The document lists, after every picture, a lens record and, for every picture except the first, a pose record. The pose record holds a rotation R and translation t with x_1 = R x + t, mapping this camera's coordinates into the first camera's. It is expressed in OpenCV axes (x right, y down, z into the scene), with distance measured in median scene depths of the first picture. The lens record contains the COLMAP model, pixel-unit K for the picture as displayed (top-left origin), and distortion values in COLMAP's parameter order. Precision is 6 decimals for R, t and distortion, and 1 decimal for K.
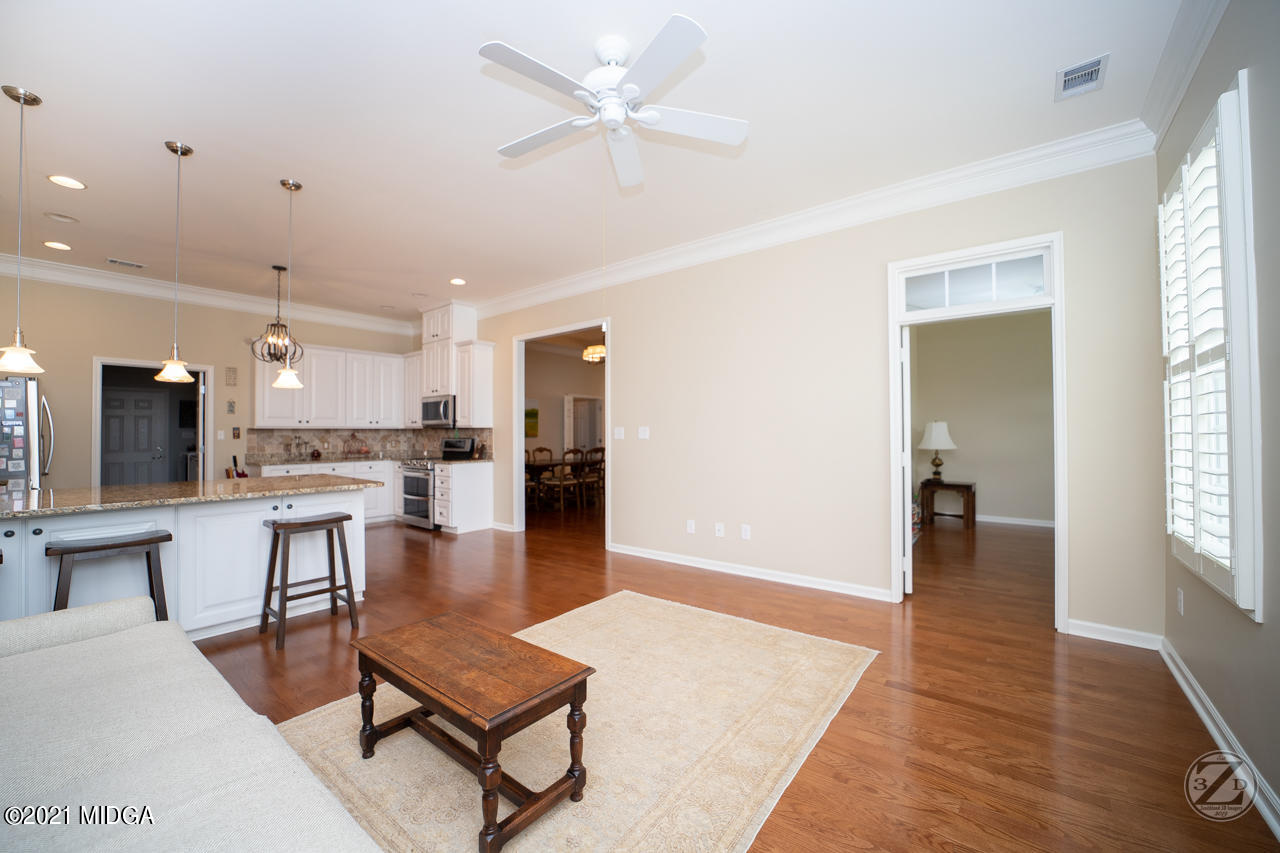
lens RADIAL K [[505.6, 0, 635.4], [0, 505.6, 437.8], [0, 0, 1]] dist [-0.030213, 0.001341]
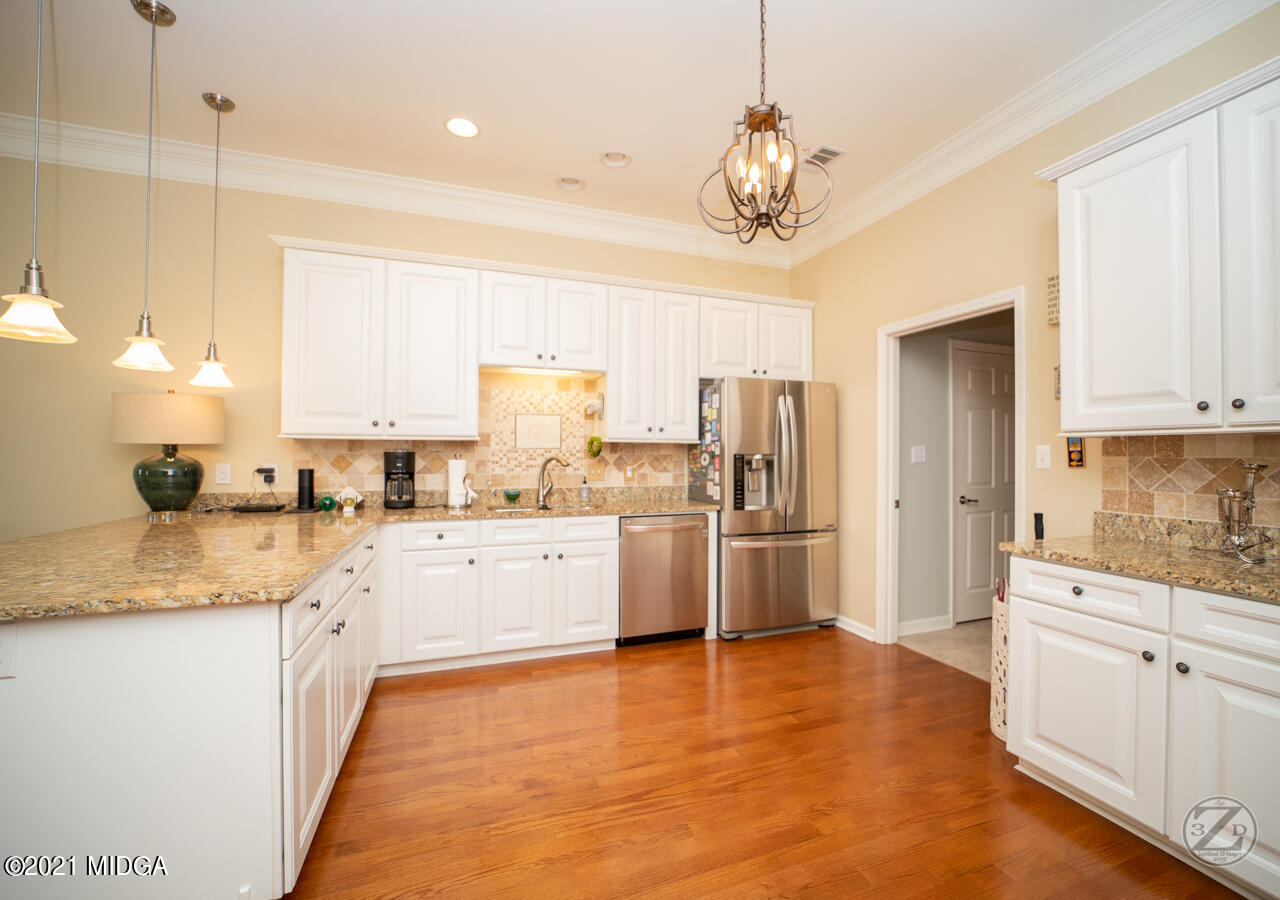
lens RADIAL K [[536.8, 0, 674.2], [0, 536.8, 449.5], [0, 0, 1]] dist [-0.034949, 0.007689]
pose [[-0.511924, -0.005468, -0.859013, -0.312505], [-0.011079, 0.999939, 0.000237, -0.007387], [0.858959, 0.009639, -0.511953, 0.897158]]
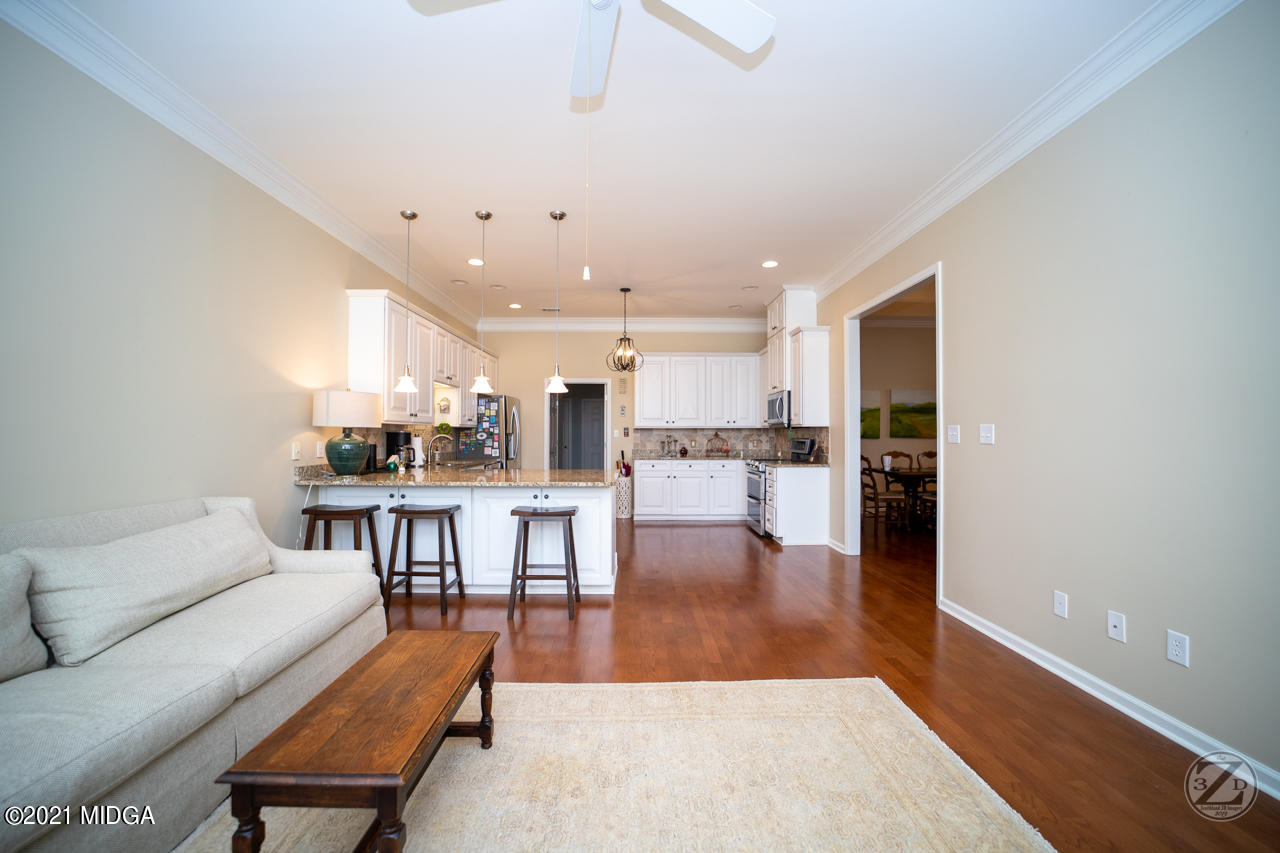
lens RADIAL K [[505.6, 0, 645.5], [0, 505.6, 430.2], [0, 0, 1]] dist [-0.030213, 0.001341]
pose [[0.636270, 0.000144, -0.771466, 0.178598], [-0.011433, 0.999892, -0.009244, -0.002861], [0.771382, 0.014702, 0.636203, 0.230059]]
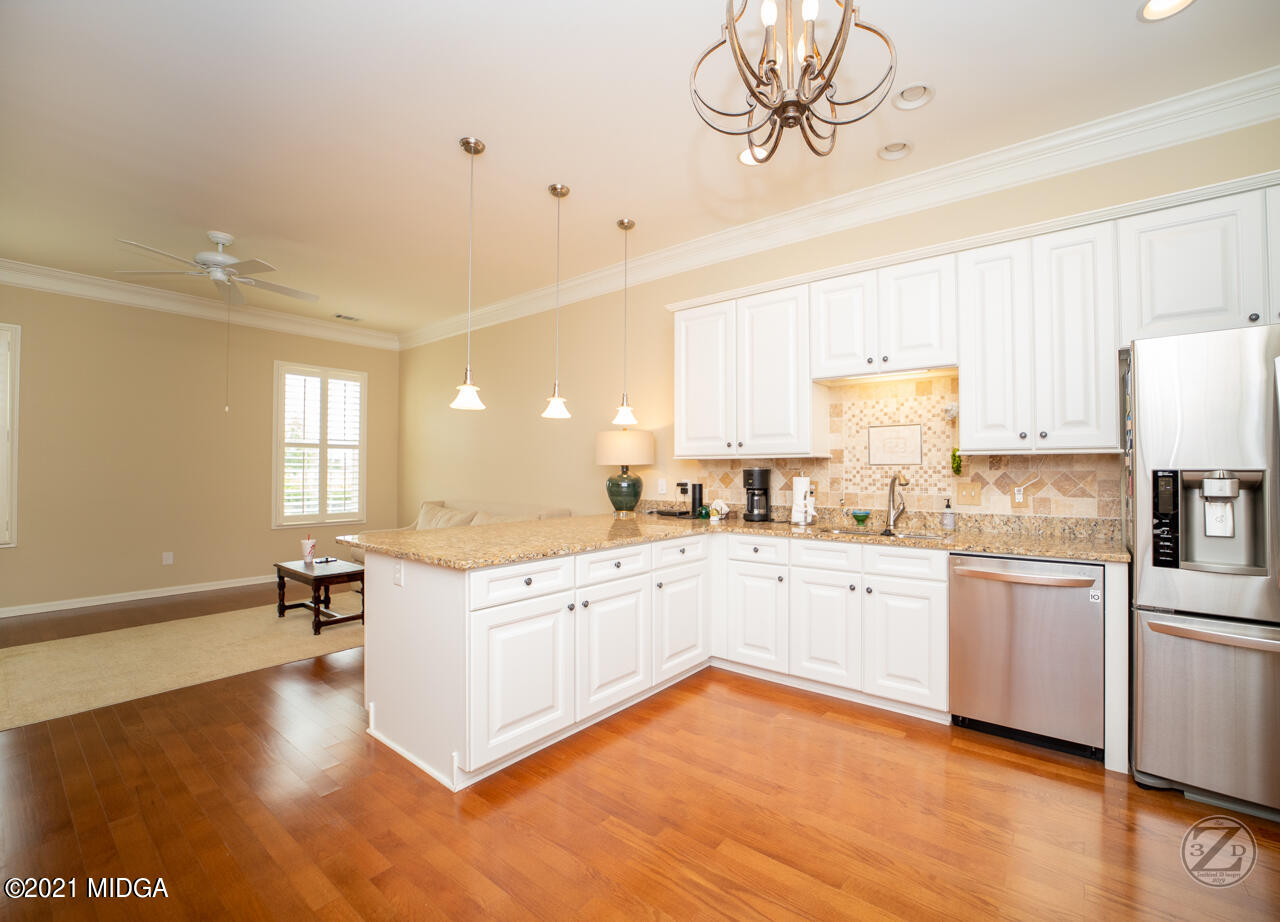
lens RADIAL K [[536.8, 0, 690.0], [0, 536.8, 462.0], [0, 0, 1]] dist [-0.034949, 0.007689]
pose [[-0.999567, 0.002963, -0.029288, -0.525037], [0.003157, 0.999973, -0.006578, -0.006593], [0.029268, -0.006668, -0.999549, 0.970600]]
